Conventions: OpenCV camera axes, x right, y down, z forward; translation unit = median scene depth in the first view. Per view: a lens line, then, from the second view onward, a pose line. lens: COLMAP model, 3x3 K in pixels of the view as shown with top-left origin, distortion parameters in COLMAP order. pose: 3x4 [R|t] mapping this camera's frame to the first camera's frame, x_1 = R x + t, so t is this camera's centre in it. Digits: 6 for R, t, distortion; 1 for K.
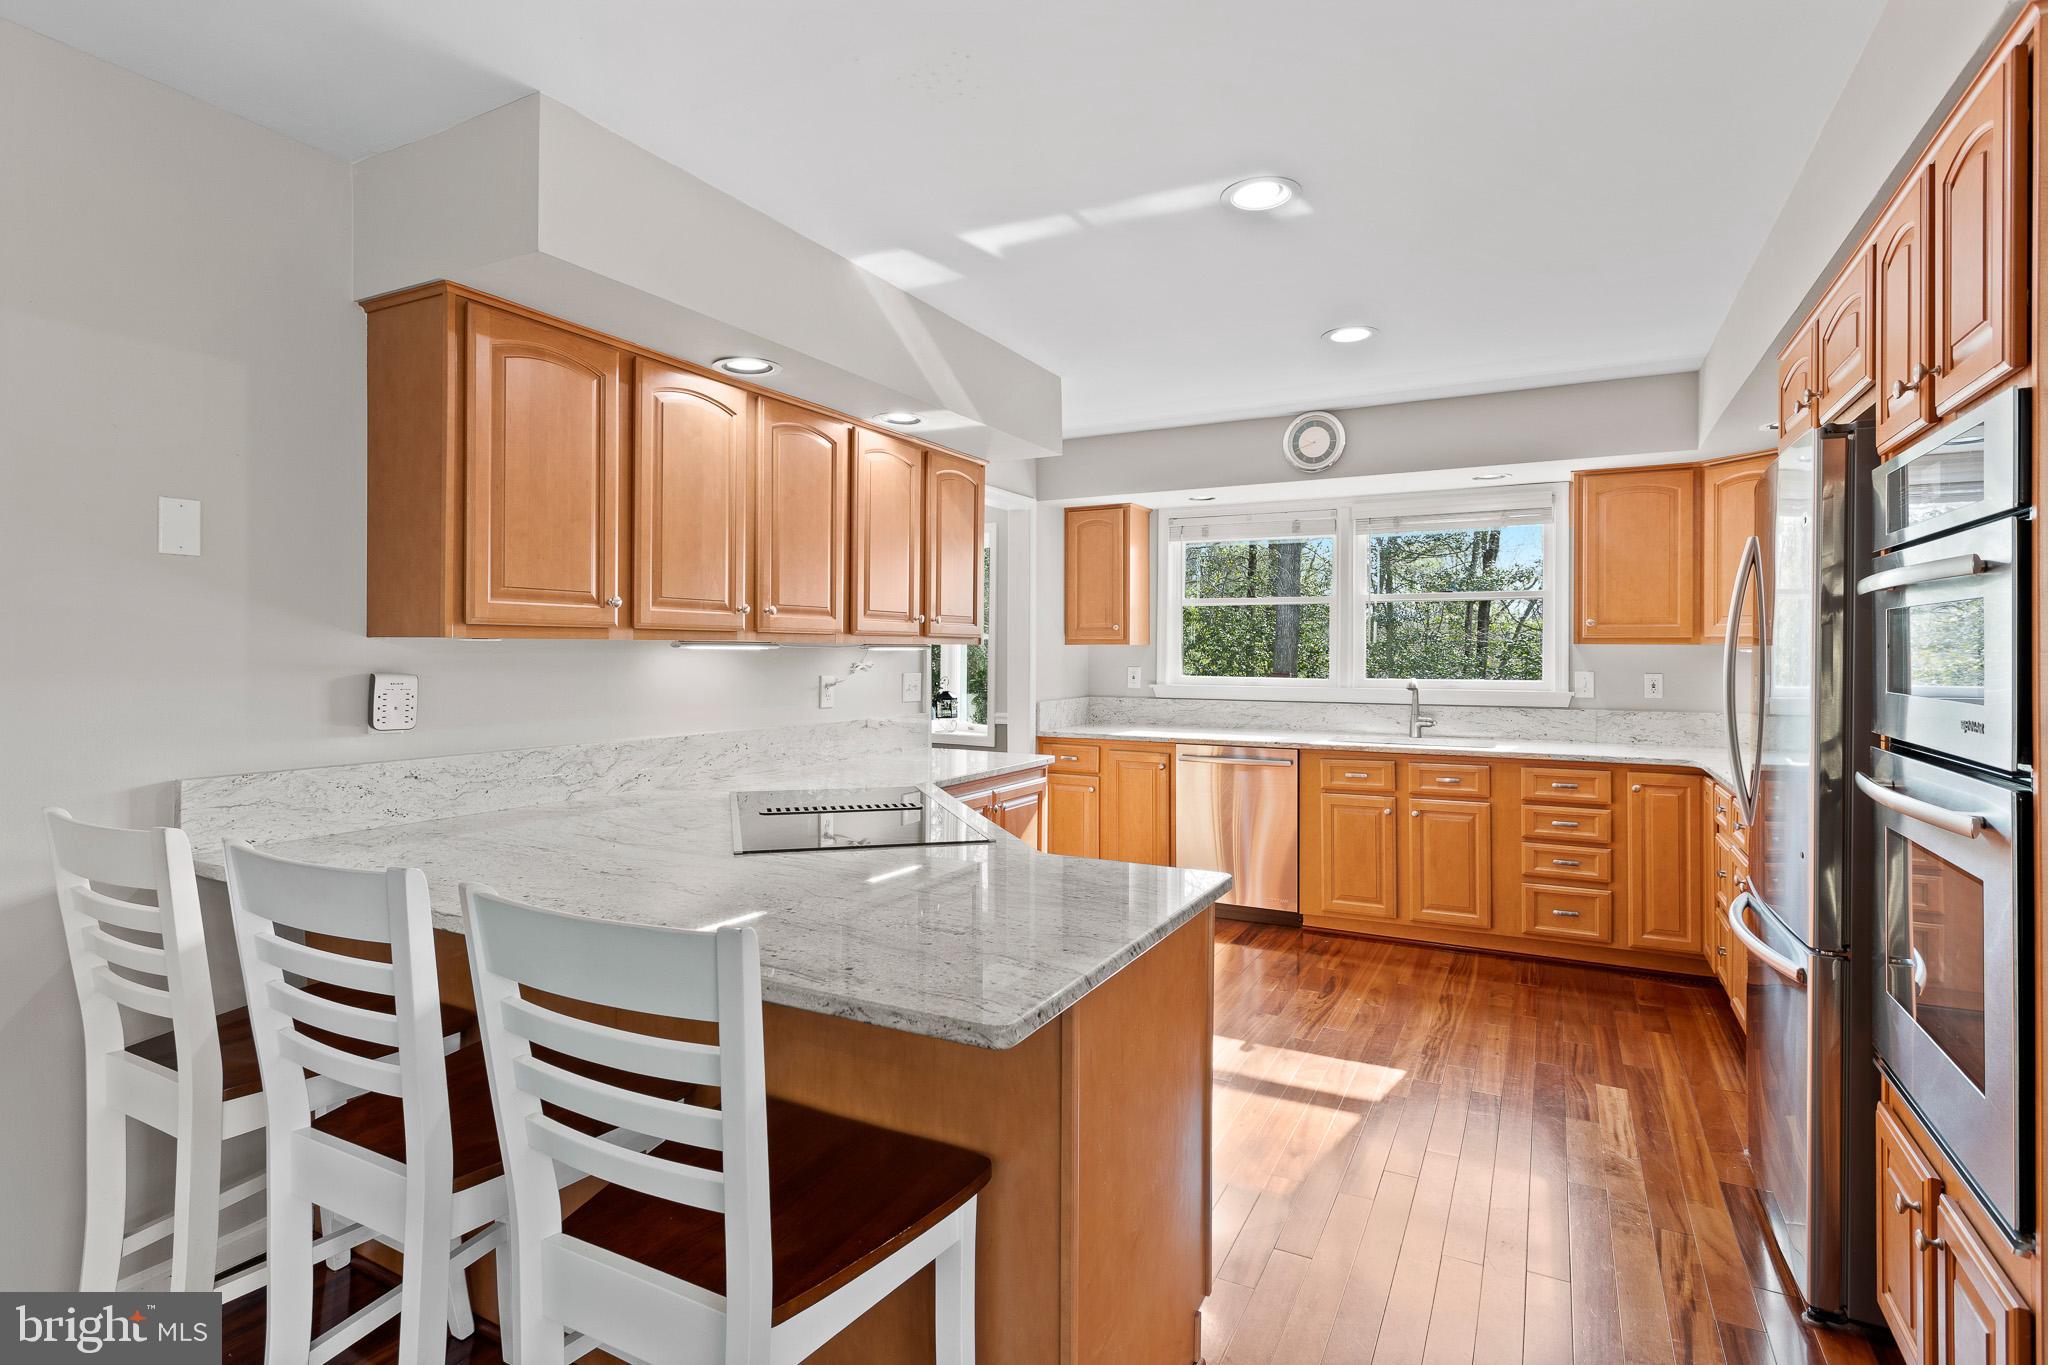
lens RADIAL K [[971.1, 0, 1033.9], [0, 971.1, 654.7], [0, 0, 1]] dist [0.004972, -0.001050]
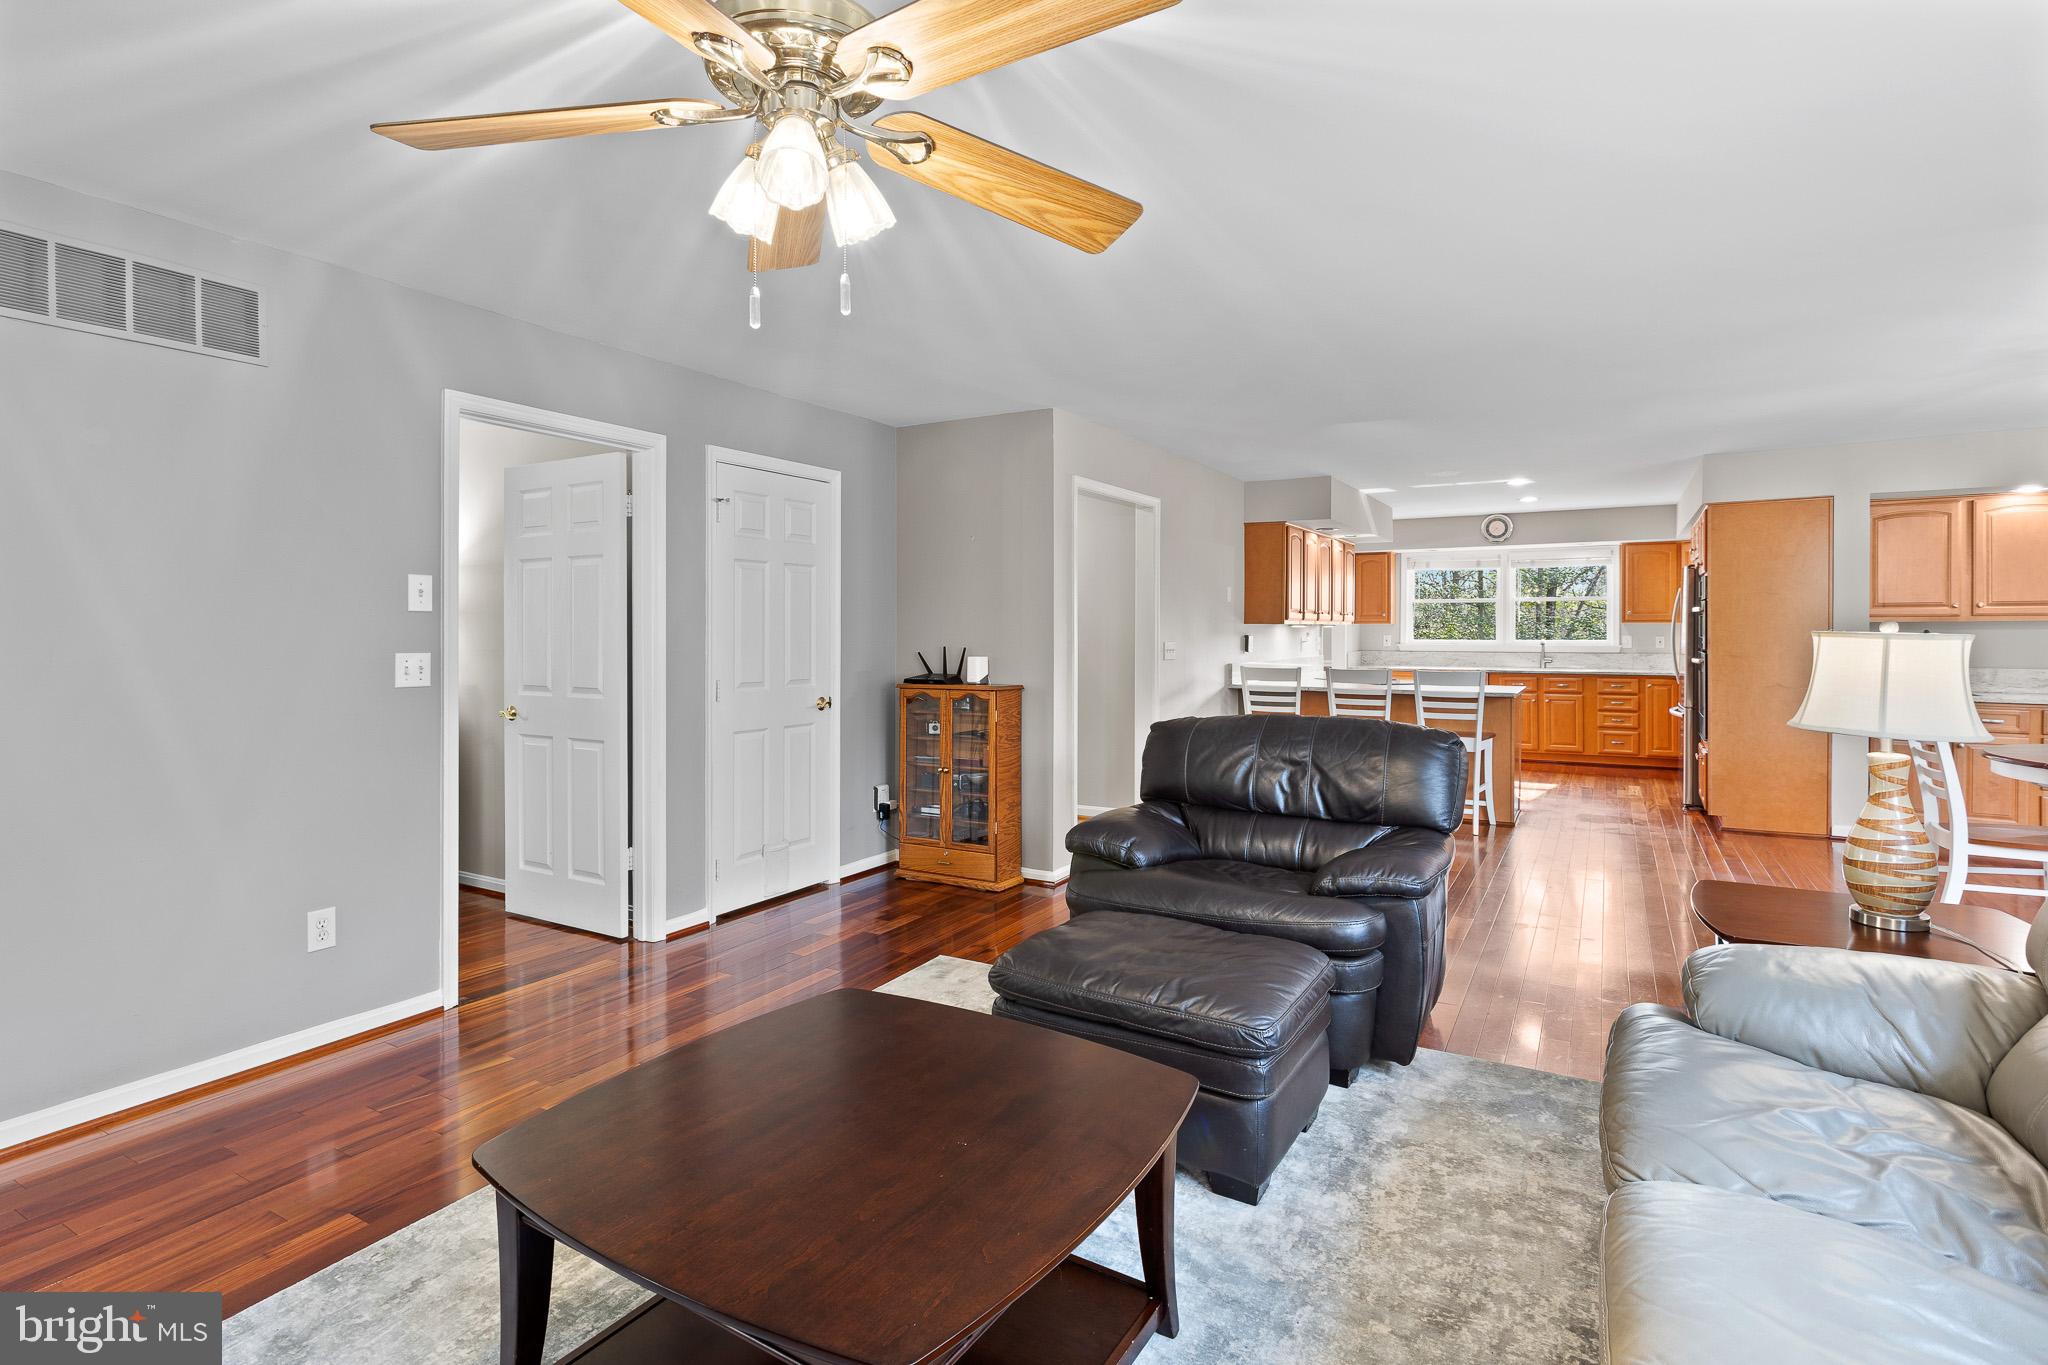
lens RADIAL K [[968.5, 0, 1036.3], [0, 968.5, 637.6], [0, 0, 1]] dist [0.003064, 0.000393]
pose [[0.999068, -0.004573, -0.042922, -0.688990], [0.004858, 0.999967, 0.006521, 0.001883], [0.042891, -0.006723, 0.999057, -1.277041]]
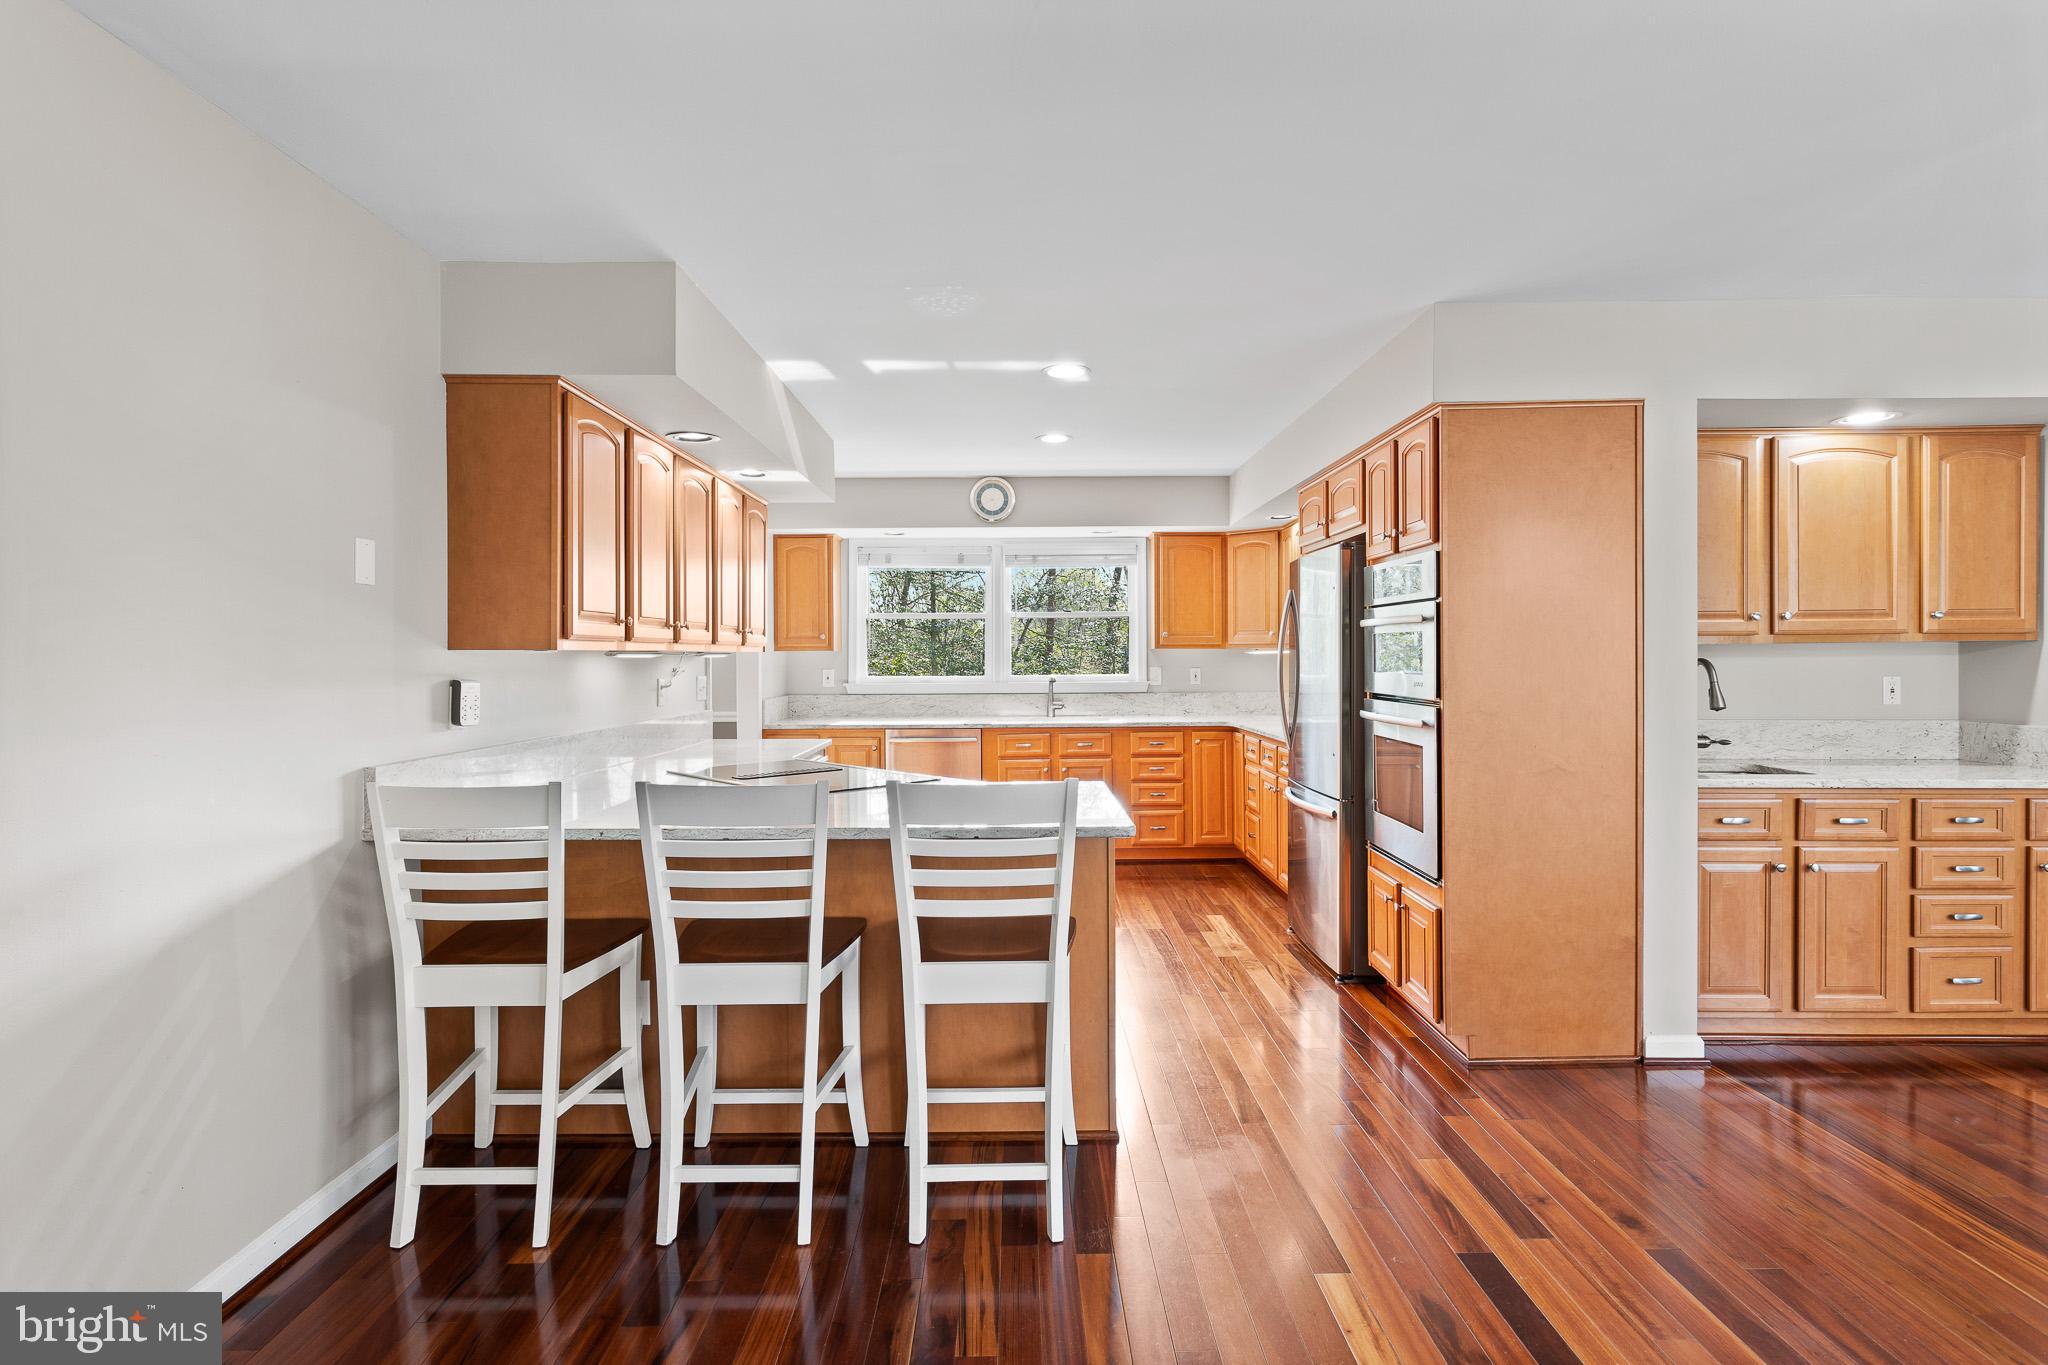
lens RADIAL K [[971.1, 0, 1008.8], [0, 971.1, 667.0], [0, 0, 1]] dist [0.004972, -0.001050]
pose [[0.885163, -0.013941, 0.465072, -0.348253], [0.009906, 0.999889, 0.011120, -0.001937], [-0.465175, -0.005236, 0.885203, -0.219168]]
